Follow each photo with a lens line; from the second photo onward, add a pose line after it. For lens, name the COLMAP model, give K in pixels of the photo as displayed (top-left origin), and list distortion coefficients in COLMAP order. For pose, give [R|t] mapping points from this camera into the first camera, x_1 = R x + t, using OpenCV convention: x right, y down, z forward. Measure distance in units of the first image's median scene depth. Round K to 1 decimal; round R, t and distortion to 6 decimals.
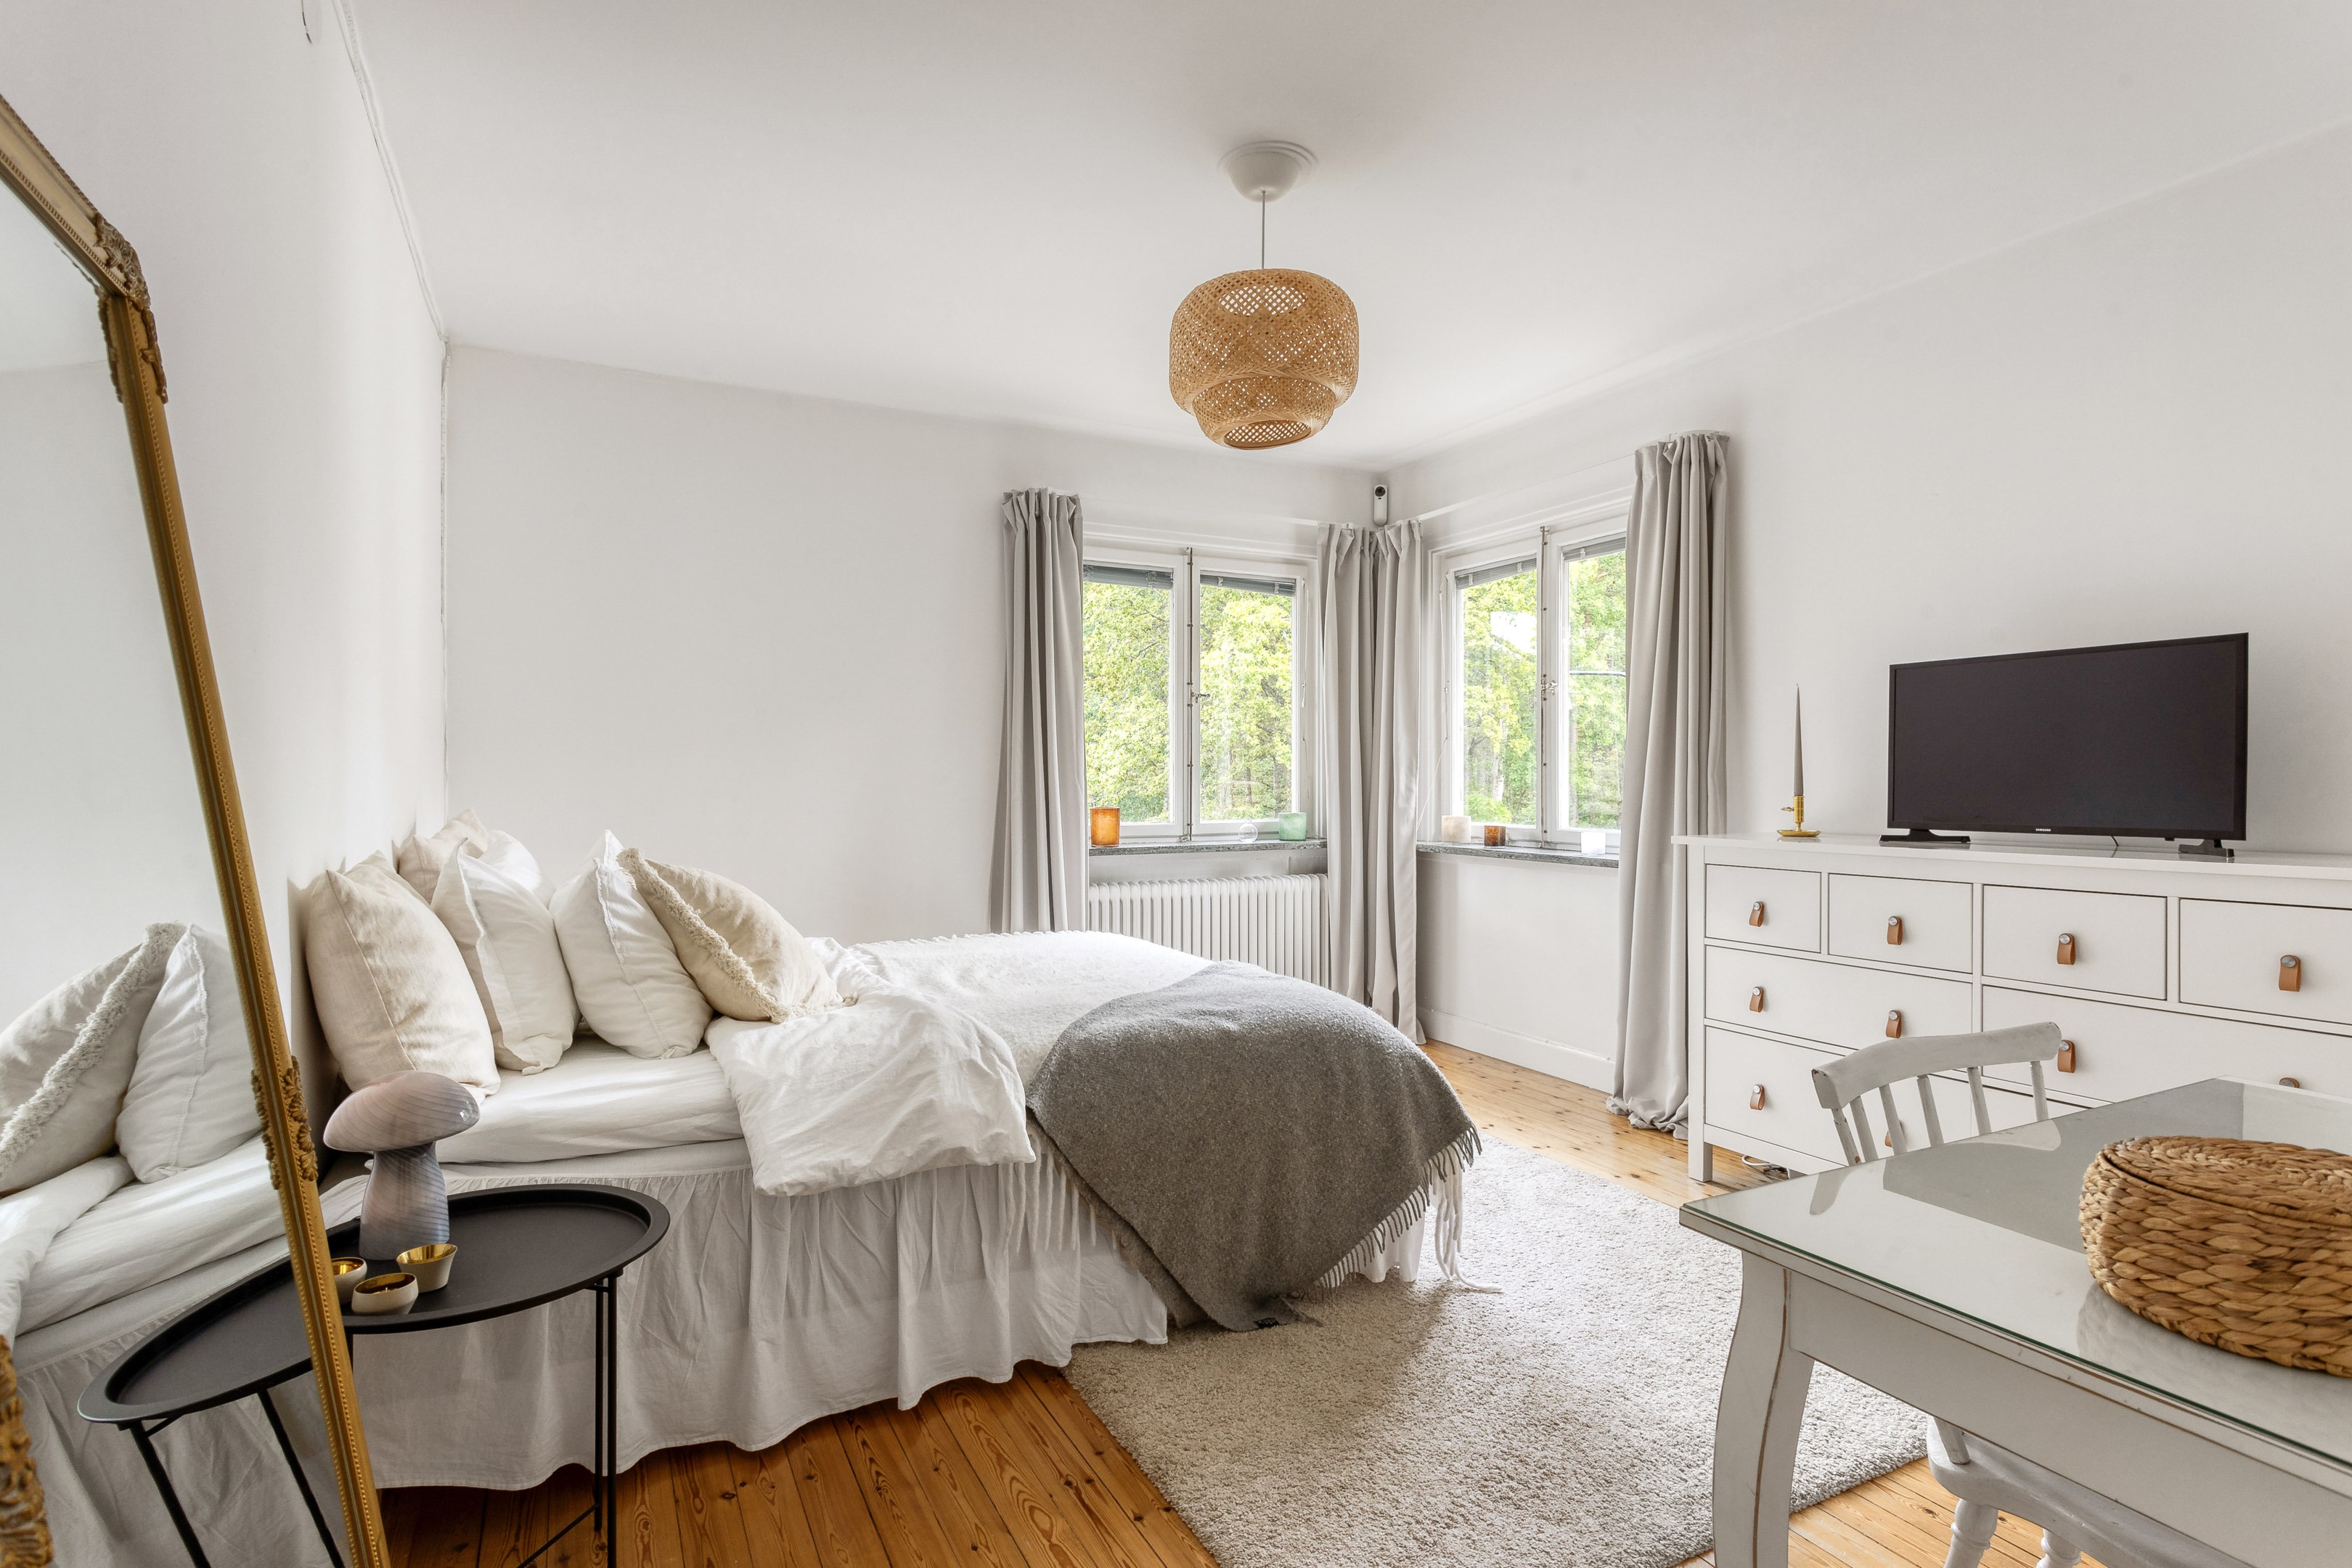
lens RADIAL K [[1125.7, 0, 1188.1], [0, 1125.7, 793.2], [0, 0, 1]] dist [-0.001178, 0.000107]
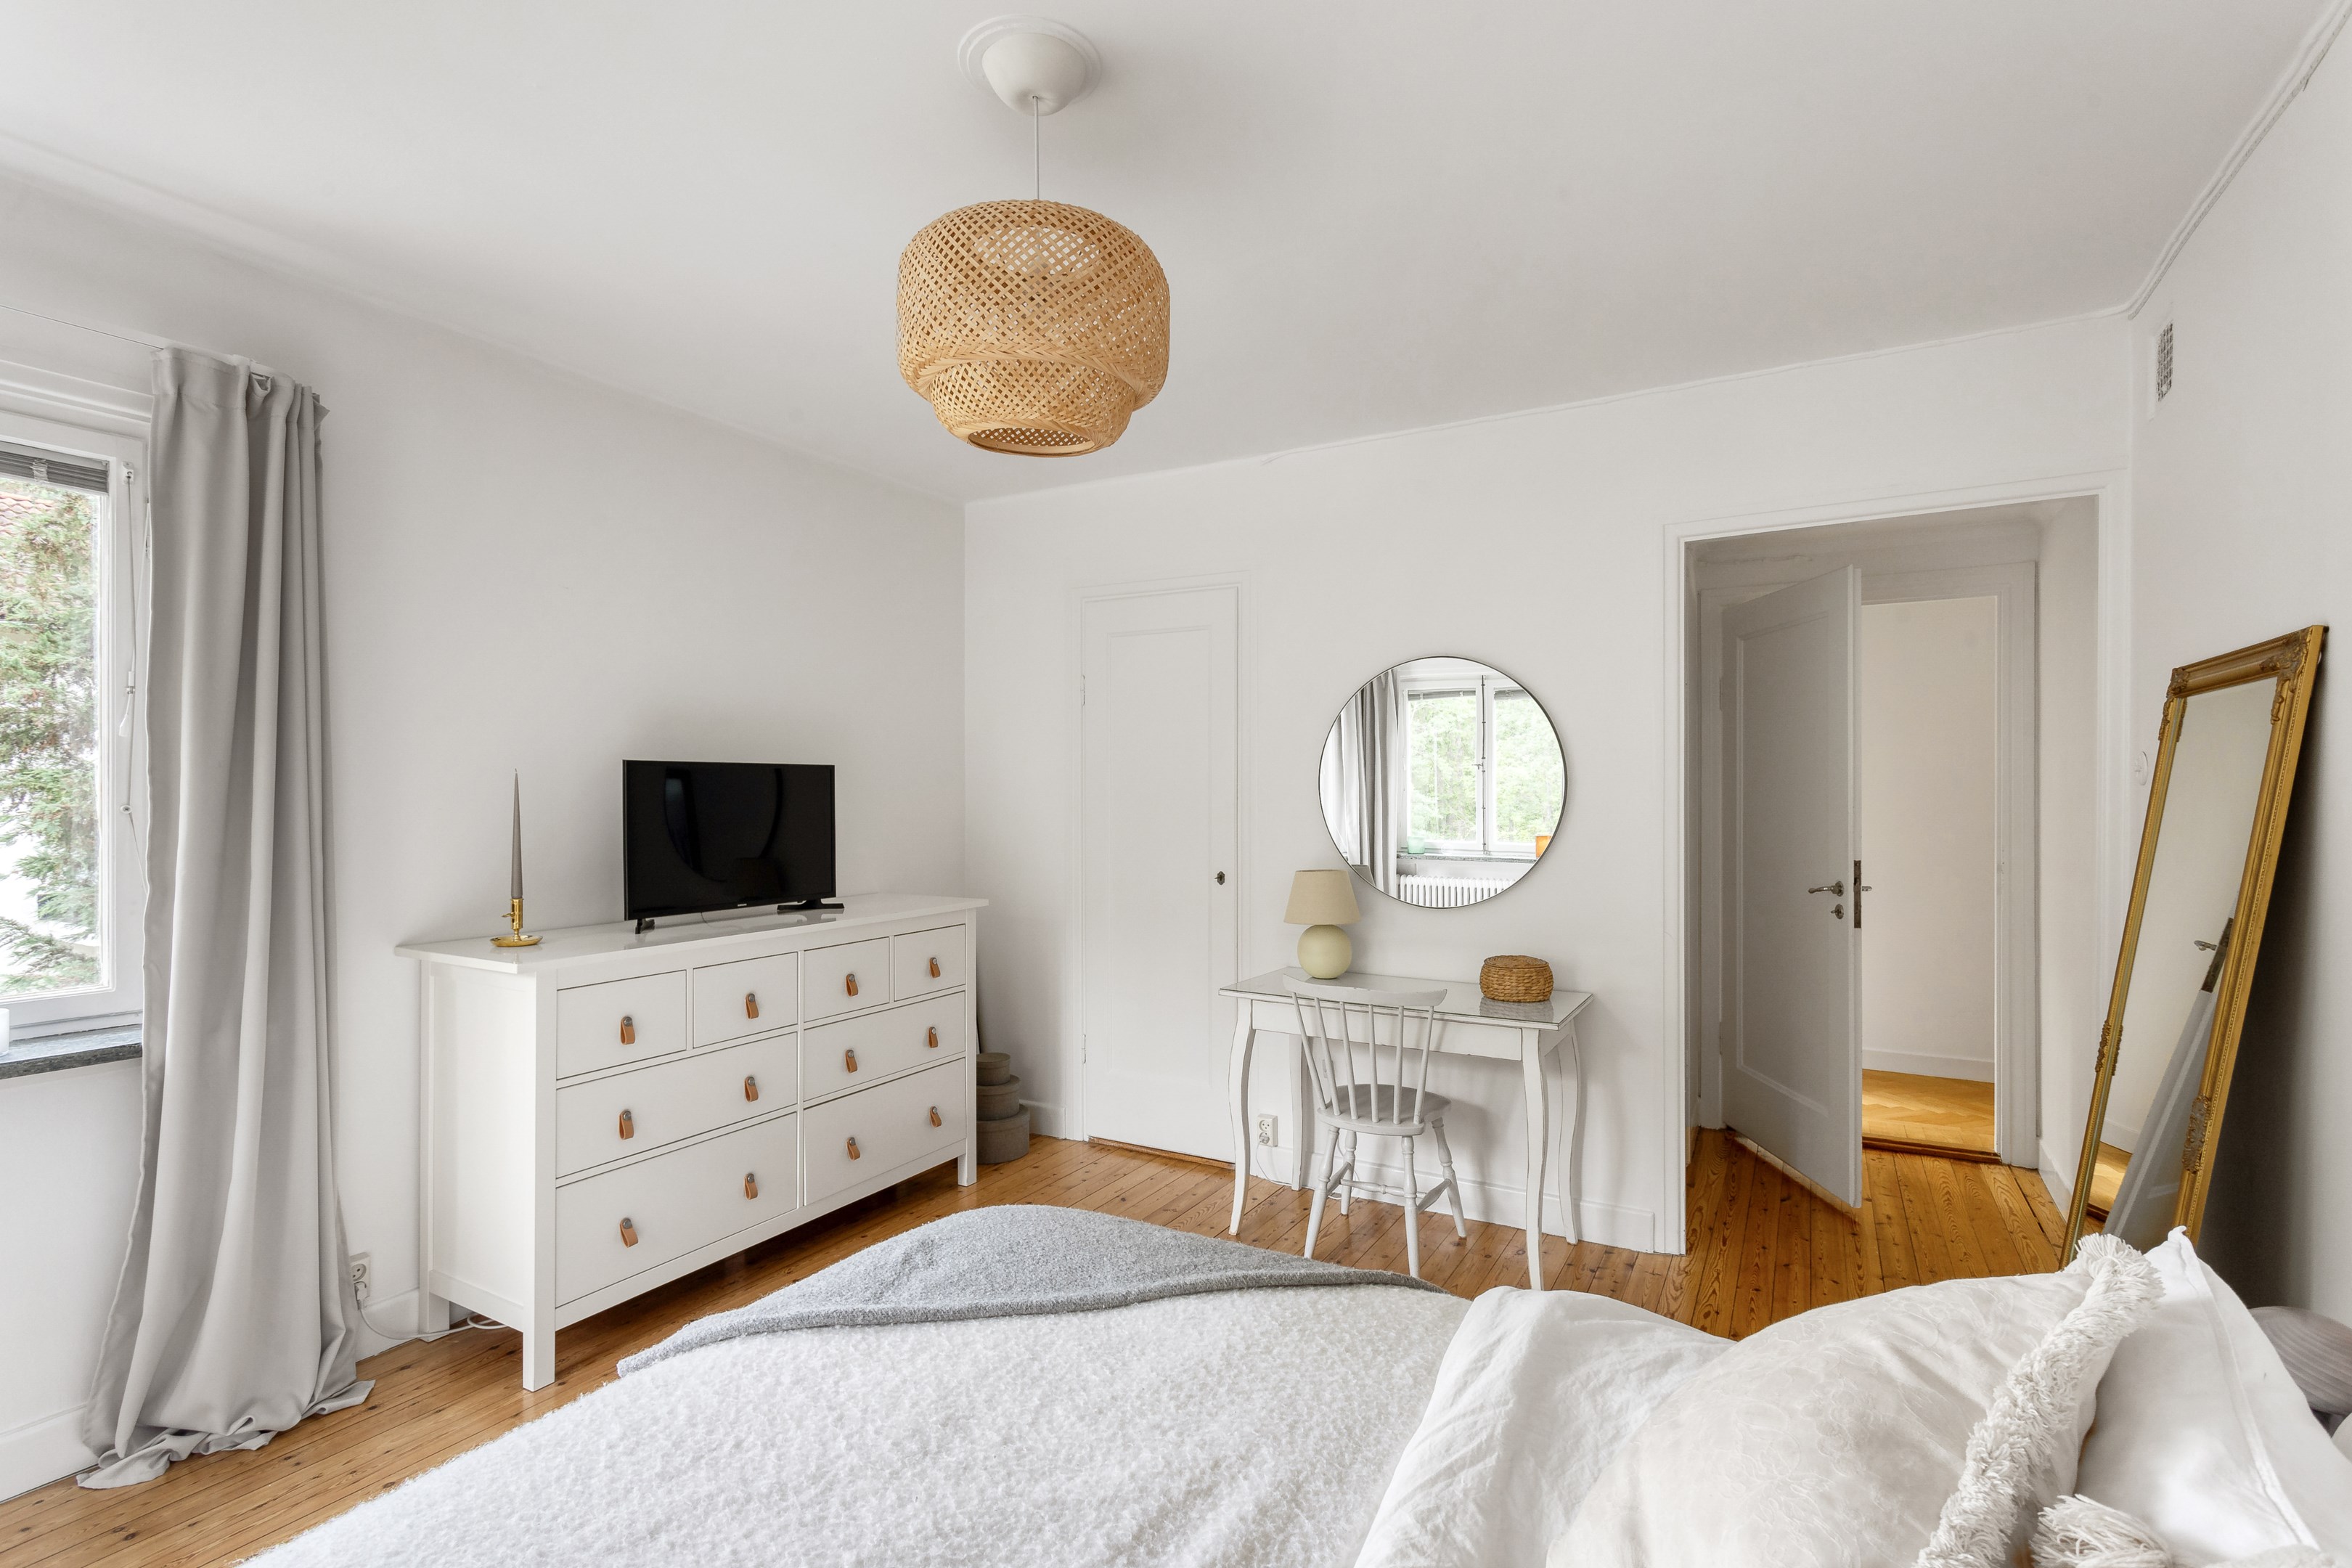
lens RADIAL K [[1125.7, 0, 1188.1], [0, 1125.7, 793.2], [0, 0, 1]] dist [-0.001178, 0.000107]
pose [[-0.553396, -0.001596, 0.832917, -0.506929], [0.007682, 0.999946, 0.007020, -0.087067], [-0.832883, 0.010283, -0.553354, 1.138212]]
